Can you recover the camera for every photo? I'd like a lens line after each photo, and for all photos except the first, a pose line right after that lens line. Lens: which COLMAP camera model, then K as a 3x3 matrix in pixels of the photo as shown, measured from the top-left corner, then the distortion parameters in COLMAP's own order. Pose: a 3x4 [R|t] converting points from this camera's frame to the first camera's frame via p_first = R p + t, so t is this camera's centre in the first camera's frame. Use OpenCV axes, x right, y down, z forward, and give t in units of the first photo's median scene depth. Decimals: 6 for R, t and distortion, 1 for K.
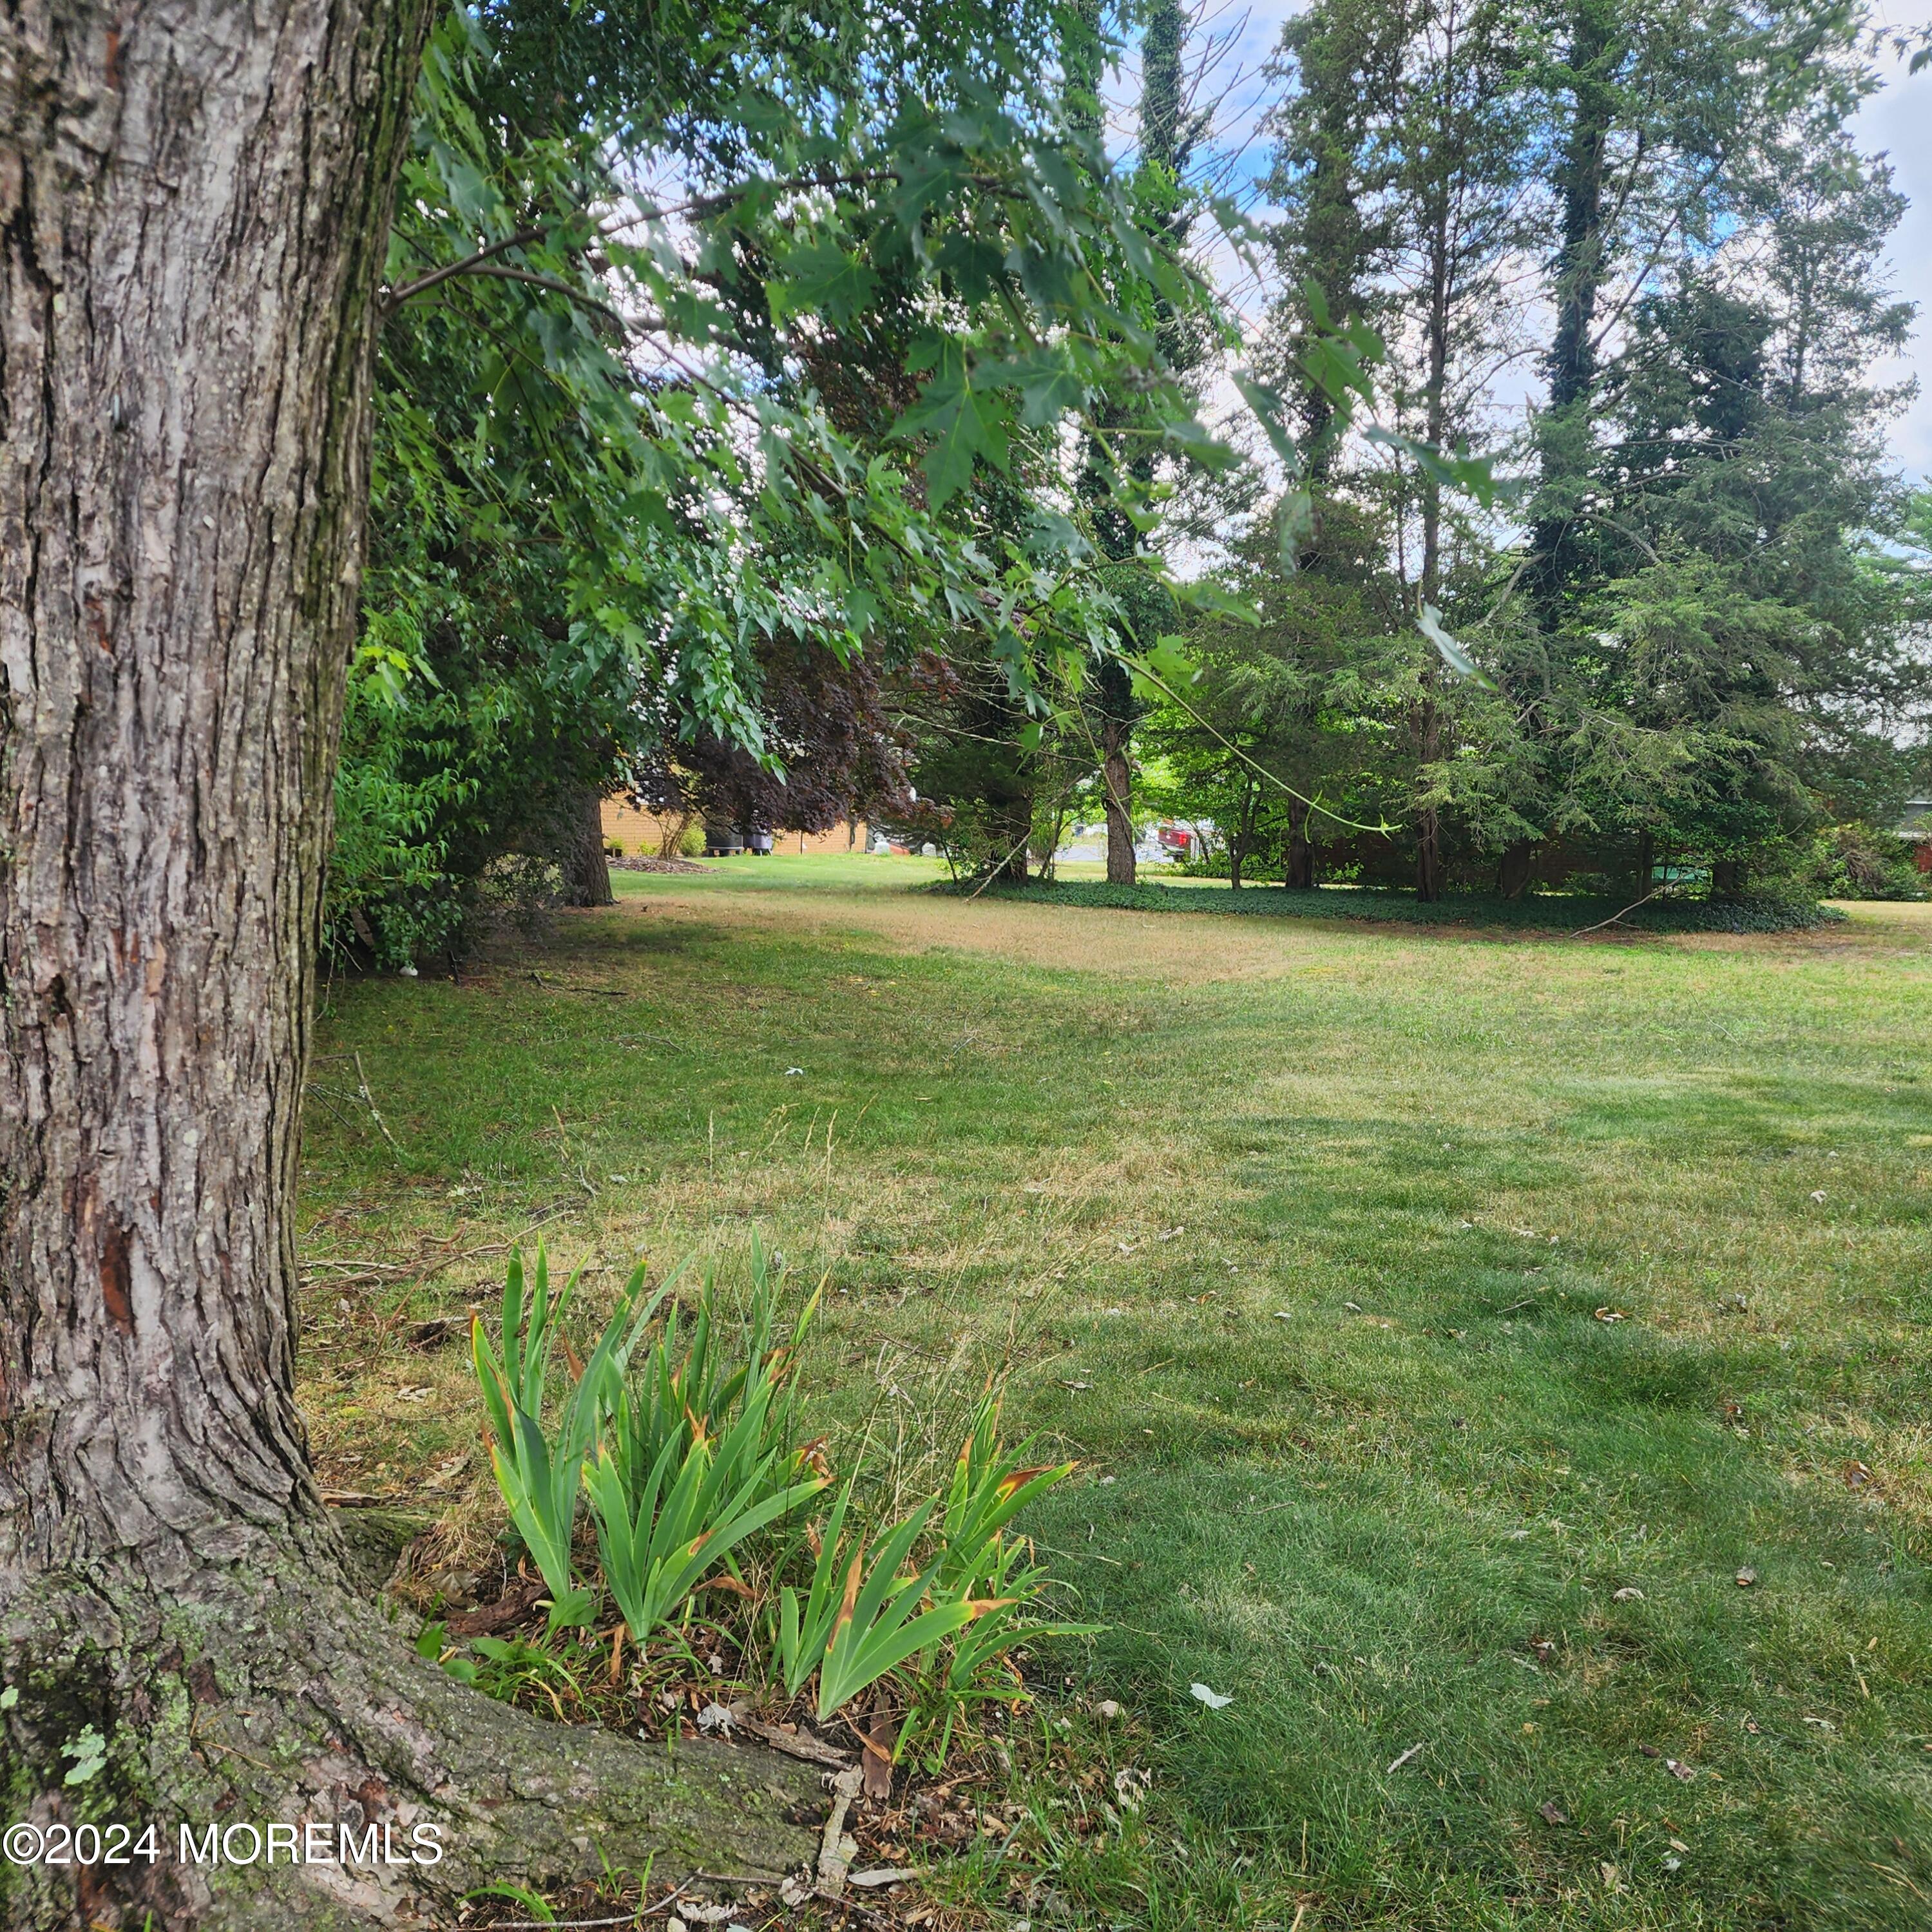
lens RADIAL K [[1740.9, 0, 967.5], [0, 1740.9, 951.0], [0, 0, 1]] dist [0.102436, -0.122048]
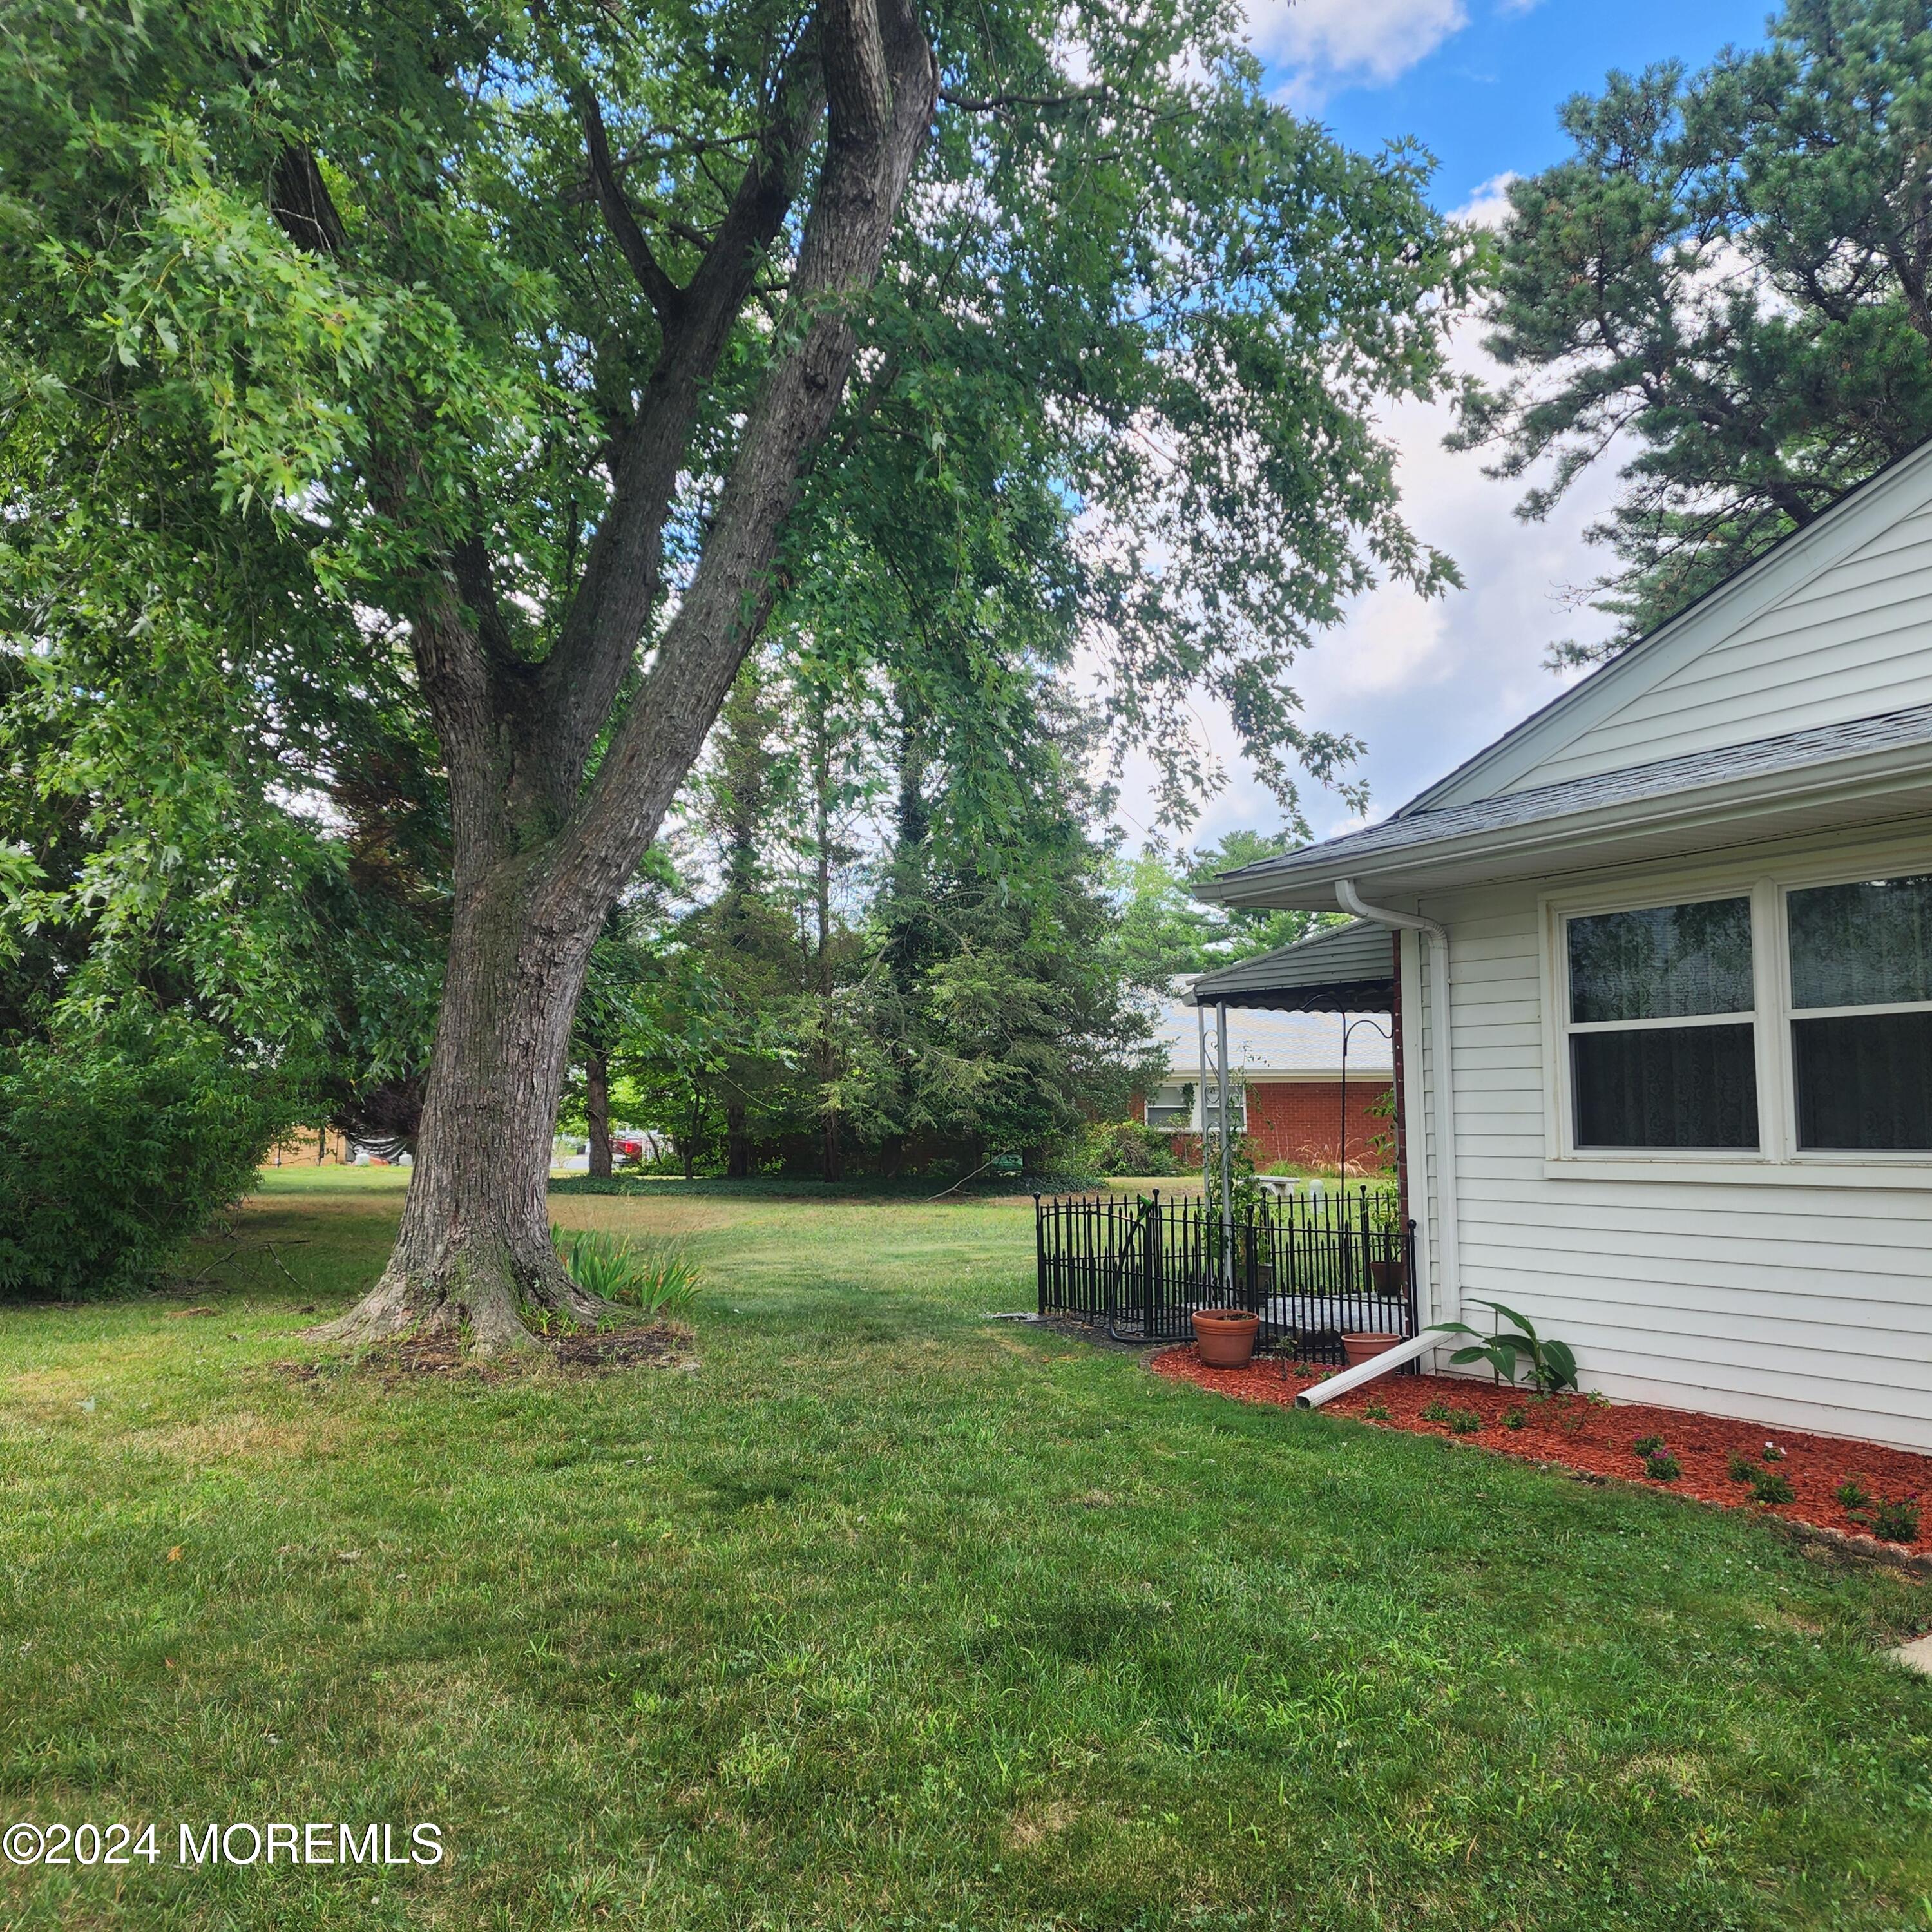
lens RADIAL K [[1774.7, 0, 971.3], [0, 1774.7, 956.5], [0, 0, 1]] dist [0.094785, -0.082170]
pose [[0.947675, 0.012141, 0.319005, -0.085372], [0.043037, 0.985295, -0.165350, 0.035044], [-0.316322, 0.170427, 0.933218, -0.389506]]
